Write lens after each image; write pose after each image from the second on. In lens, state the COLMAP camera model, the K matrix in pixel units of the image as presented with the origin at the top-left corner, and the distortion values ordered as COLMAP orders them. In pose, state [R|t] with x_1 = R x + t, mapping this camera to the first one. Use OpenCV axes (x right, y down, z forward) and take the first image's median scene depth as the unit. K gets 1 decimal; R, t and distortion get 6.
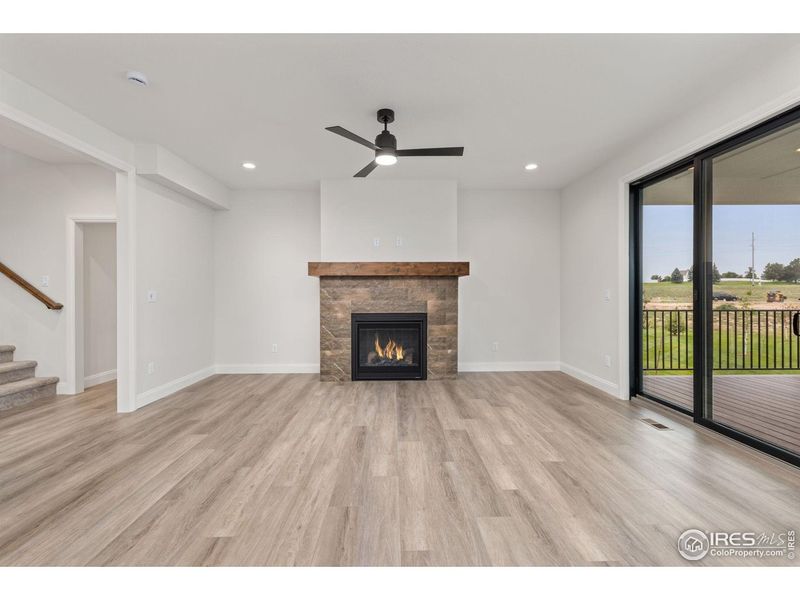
lens RADIAL K [[360.1, 0, 405.2], [0, 360.1, 295.0], [0, 0, 1]] dist [0.006040, 0.000125]
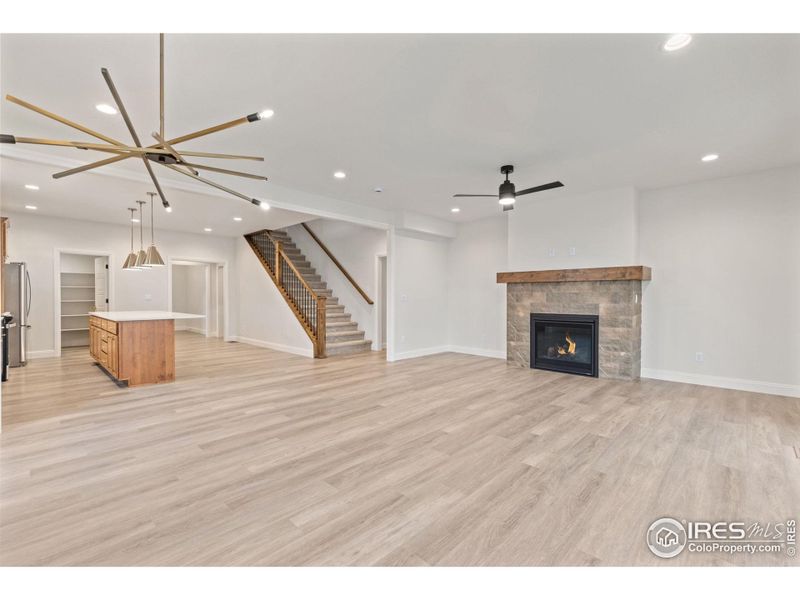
lens RADIAL K [[360.1, 0, 402.4], [0, 360.1, 298.0], [0, 0, 1]] dist [0.006040, 0.000125]
pose [[0.701492, 0.007806, -0.712635, 0.427379], [-0.007321, 0.999966, 0.003746, -0.001123], [0.712640, 0.002590, 0.701525, -0.173225]]
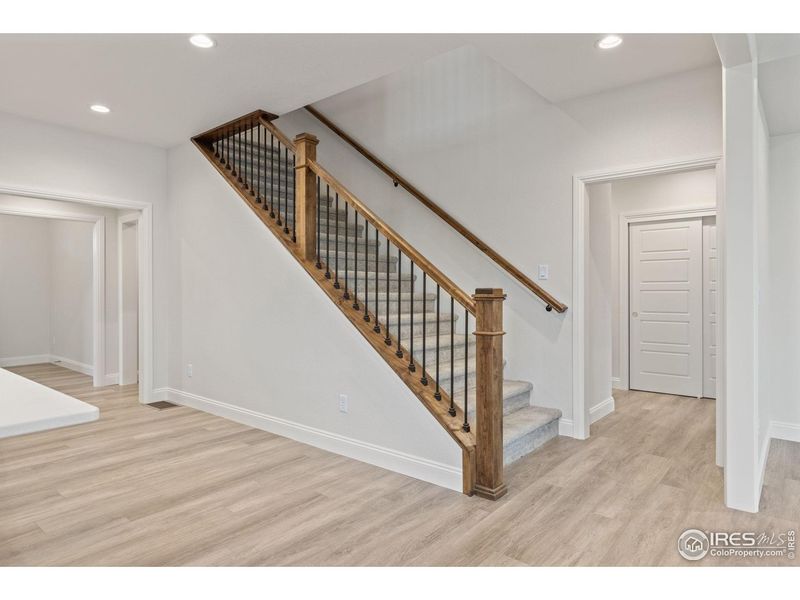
lens RADIAL K [[481.9, 0, 400.2], [0, 481.9, 290.8], [0, 0, 1]] dist [0.006823, 0.001601]
pose [[0.748603, 0.001521, -0.663017, -0.517227], [-0.004121, 0.999989, -0.002359, 0.001990], [0.663006, 0.004498, 0.748601, 0.094263]]
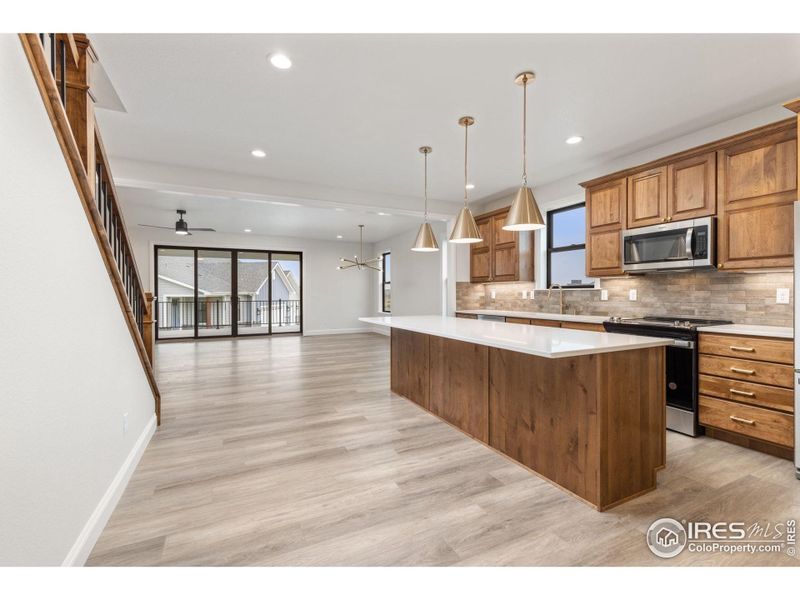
lens RADIAL K [[360.1, 0, 399.5], [0, 360.1, 292.3], [0, 0, 1]] dist [0.006040, 0.000125]
pose [[-0.409067, 0.008045, 0.912469, -1.652814], [0.010298, 0.999938, -0.004200, 0.003279], [-0.912446, 0.007679, -0.409125, 0.449829]]
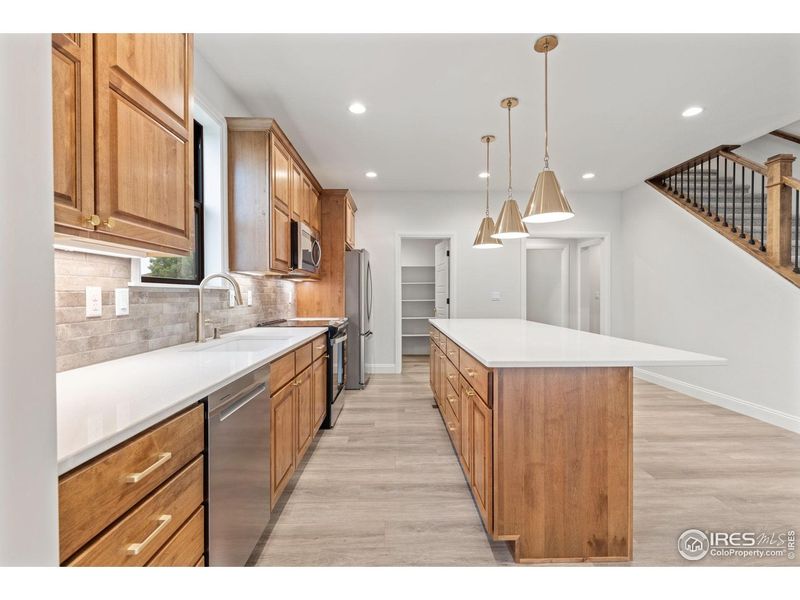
lens RADIAL K [[369.5, 0, 399.8], [0, 369.5, 299.6], [0, 0, 1]] dist [-0.001858, -0.002939]
pose [[-0.016378, 0.016732, -0.999726, -0.459146], [-0.003267, 0.999854, 0.016787, 0.003226], [0.999861, 0.003541, -0.016321, -0.115936]]
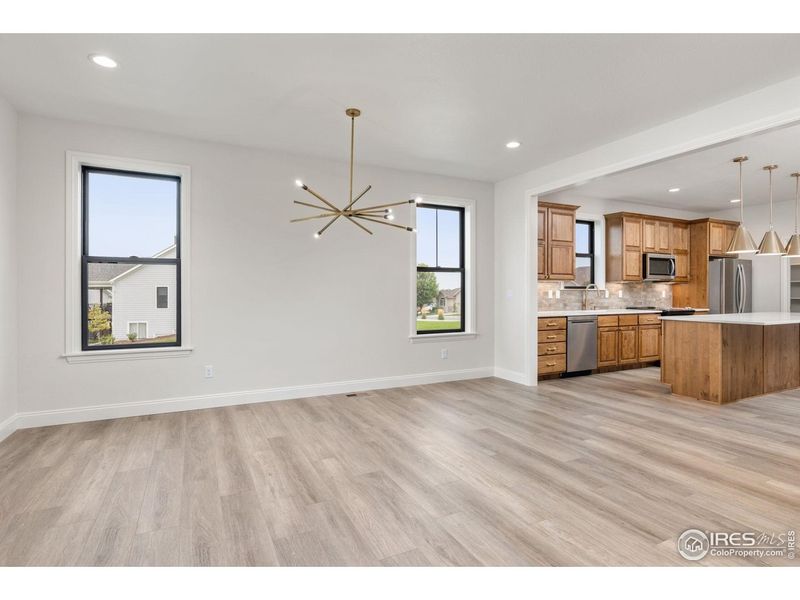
lens RADIAL K [[419.9, 0, 403.6], [0, 419.9, 294.7], [0, 0, 1]] dist [-0.001708, -0.002765]
pose [[-0.906767, 0.006523, -0.421582, 0.222924], [0.001321, 0.999919, 0.012630, -0.005399], [0.421631, 0.010896, -0.906702, 0.637246]]
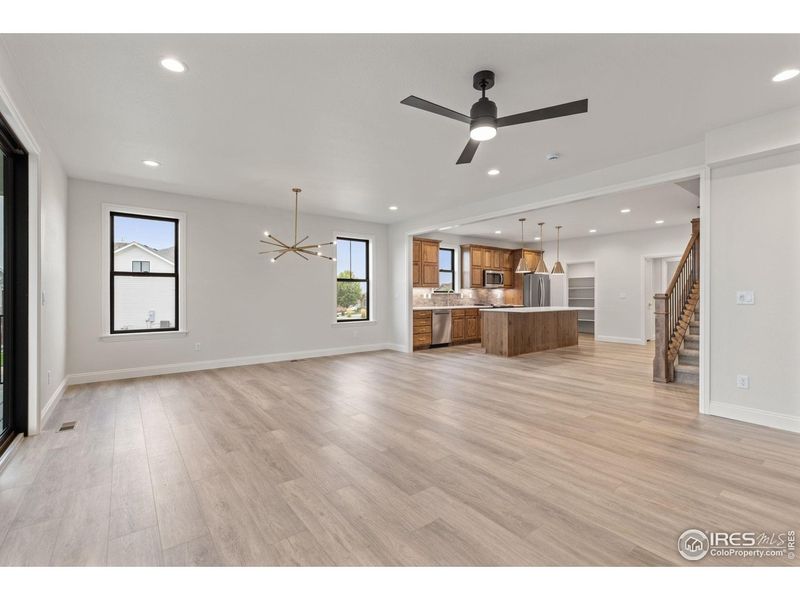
lens RADIAL K [[360.1, 0, 402.6], [0, 360.1, 296.2], [0, 0, 1]] dist [0.006040, 0.000125]
pose [[-0.809572, 0.007210, -0.586976, 0.377794], [0.001342, 0.999945, 0.010432, -0.007699], [0.587019, 0.007657, -0.809537, 1.010003]]
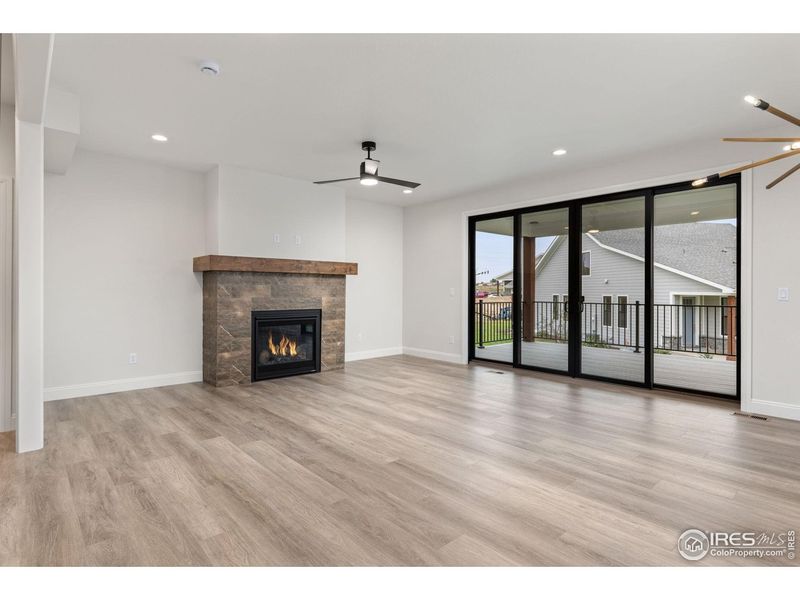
lens RADIAL K [[419.9, 0, 404.7], [0, 419.9, 292.2], [0, 0, 1]] dist [-0.001708, -0.002765]
pose [[0.759299, 0.004078, 0.650729, -0.574962], [-0.003181, 0.999992, -0.002554, 0.002957], [-0.650734, -0.000131, 0.759306, -0.104855]]
